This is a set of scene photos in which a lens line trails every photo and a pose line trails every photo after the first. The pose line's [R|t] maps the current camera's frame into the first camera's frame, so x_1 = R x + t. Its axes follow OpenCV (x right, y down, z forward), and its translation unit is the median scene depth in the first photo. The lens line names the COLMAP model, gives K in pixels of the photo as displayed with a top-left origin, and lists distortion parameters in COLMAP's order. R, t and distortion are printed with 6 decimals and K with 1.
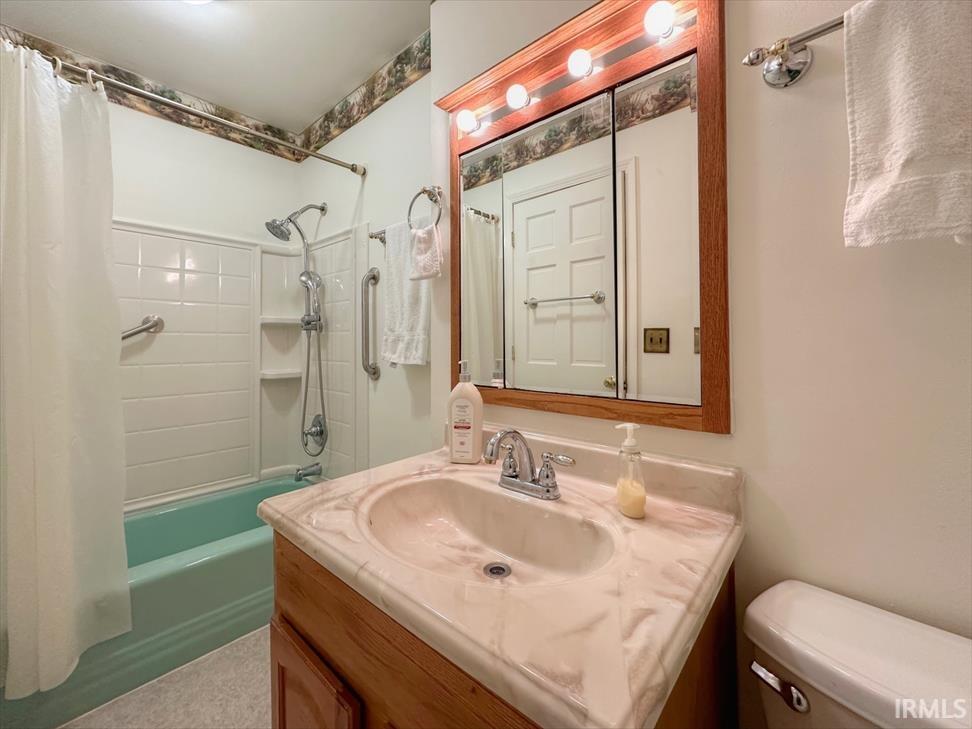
lens RADIAL K [[394.1, 0, 484.0], [0, 394.1, 364.2], [0, 0, 1]] dist [-0.006687, 0.000929]
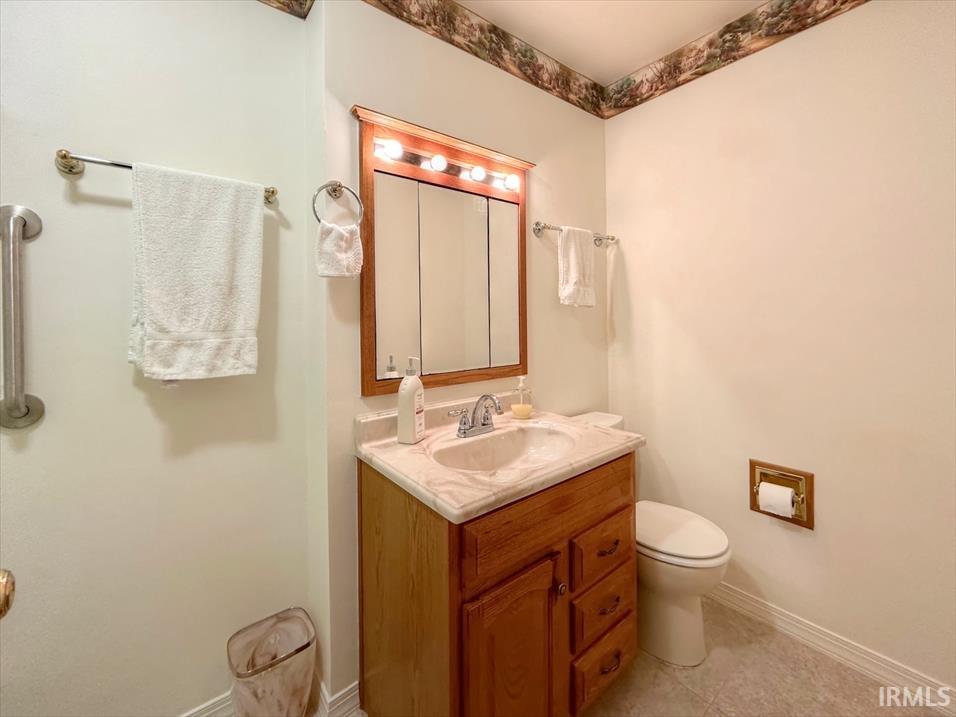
lens RADIAL K [[387.6, 0, 474.9], [0, 387.6, 359.1], [0, 0, 1]] dist [-0.006687, 0.000929]
pose [[0.189908, -0.096362, 0.977062, -1.605558], [0.066779, 0.994135, 0.085067, -0.124972], [-0.979528, 0.049092, 0.195229, 0.795899]]
